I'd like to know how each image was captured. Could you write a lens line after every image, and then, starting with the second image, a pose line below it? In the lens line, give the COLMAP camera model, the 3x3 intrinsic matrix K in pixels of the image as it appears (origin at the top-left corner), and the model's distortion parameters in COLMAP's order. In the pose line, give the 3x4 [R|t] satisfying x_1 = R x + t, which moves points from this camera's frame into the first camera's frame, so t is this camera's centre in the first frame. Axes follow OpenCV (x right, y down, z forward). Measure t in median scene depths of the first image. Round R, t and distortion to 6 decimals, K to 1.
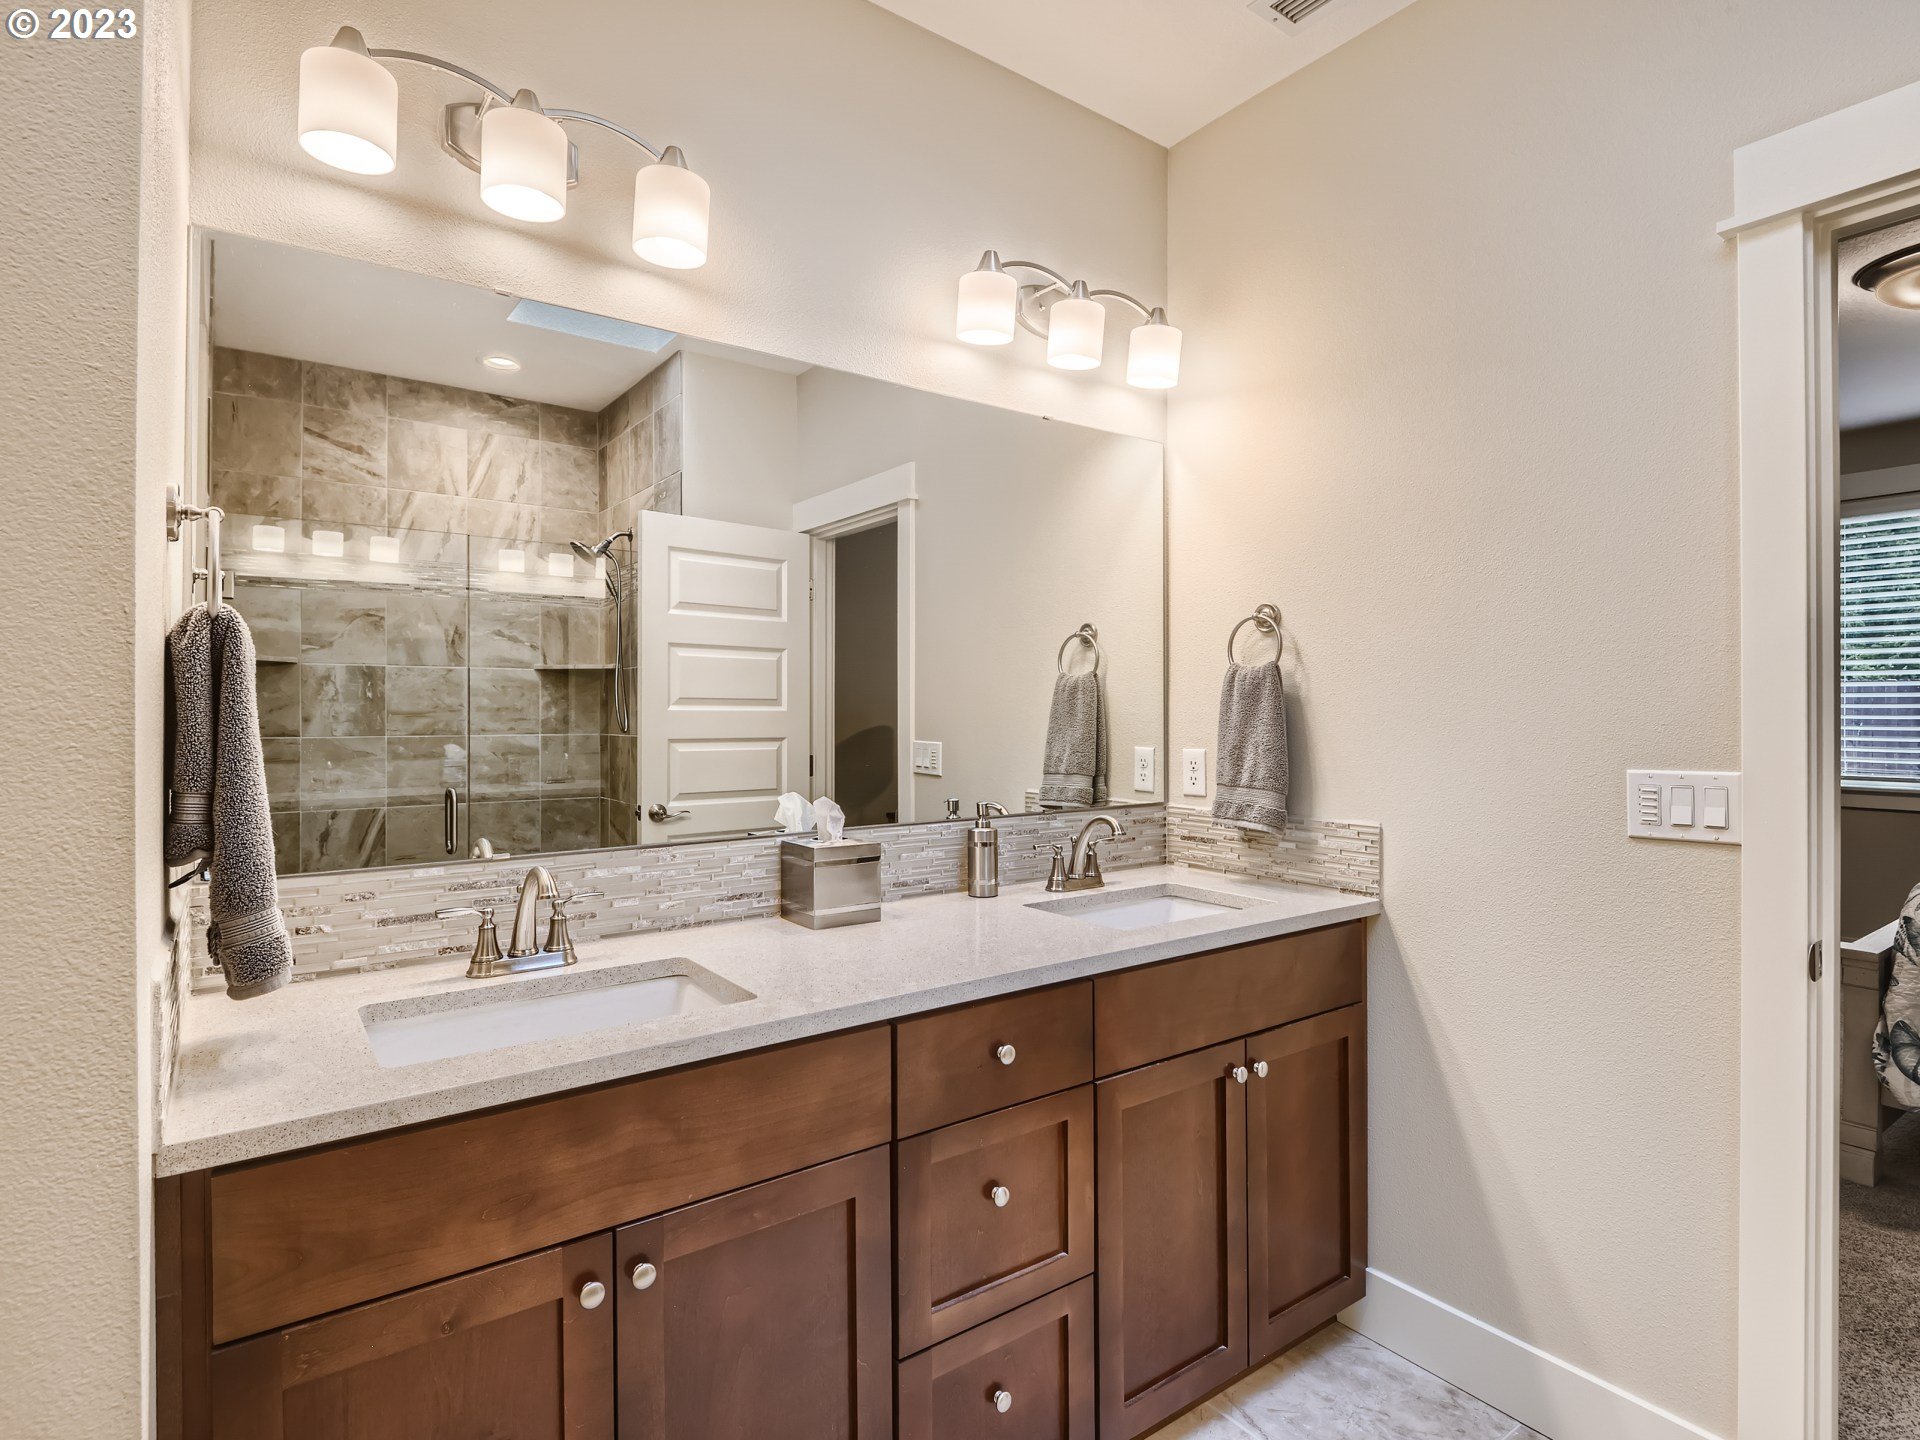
lens RADIAL K [[991.0, 0, 953.2], [0, 991.0, 714.6], [0, 0, 1]] dist [0.008447, -0.006828]
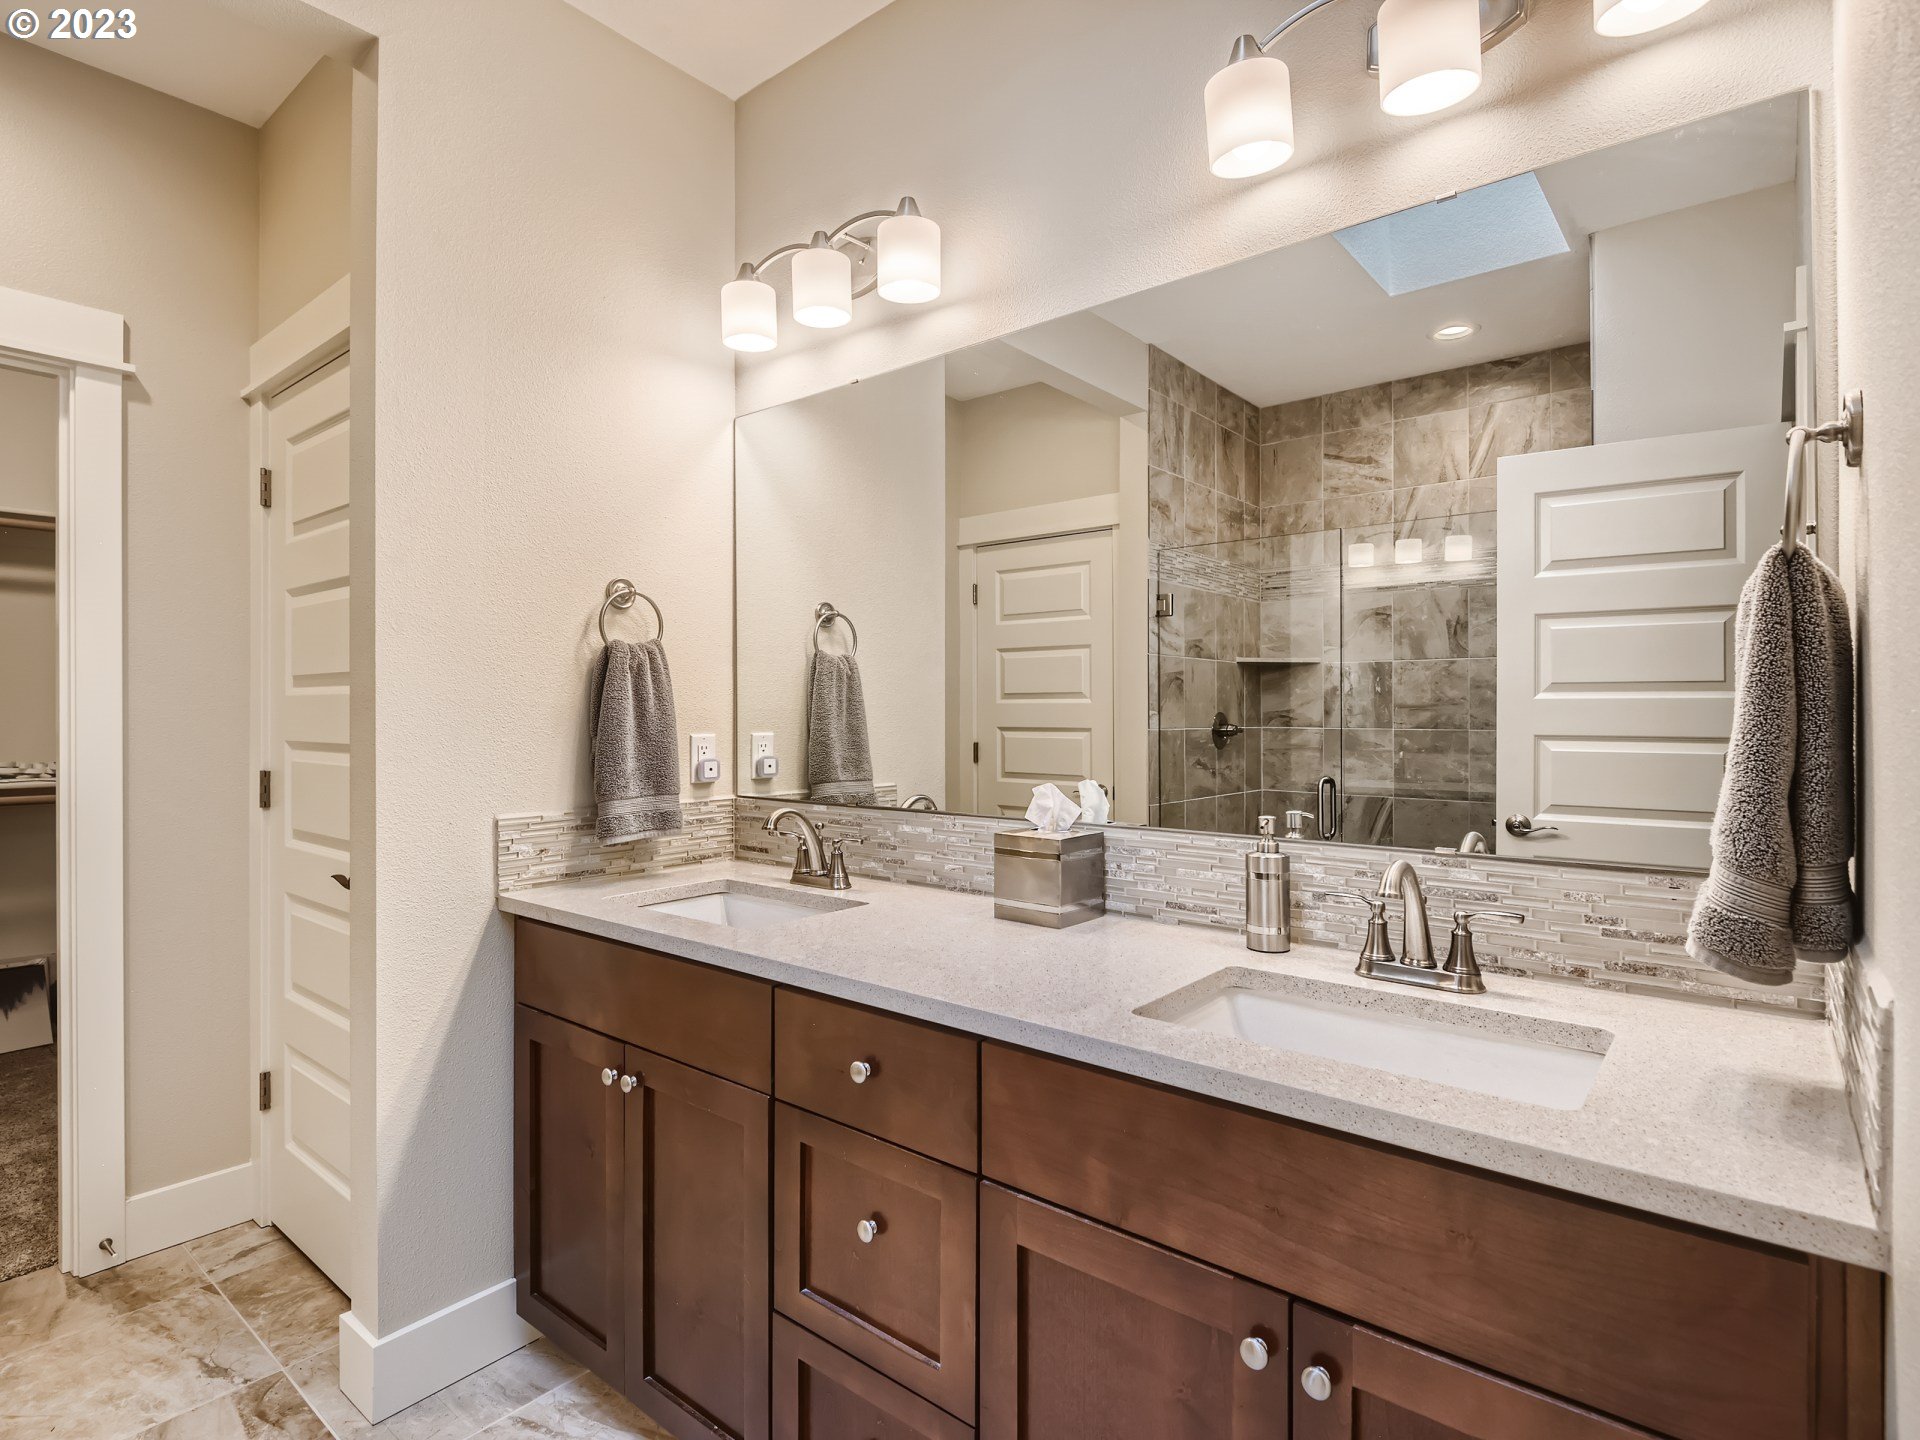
lens RADIAL K [[991.0, 0, 953.2], [0, 991.0, 714.6], [0, 0, 1]] dist [0.008447, -0.006828]
pose [[0.248753, 0.001195, -0.968566, 0.325158], [-0.003466, 0.999994, 0.000344, 0.008446], [0.968561, 0.003272, 0.248756, 0.300761]]
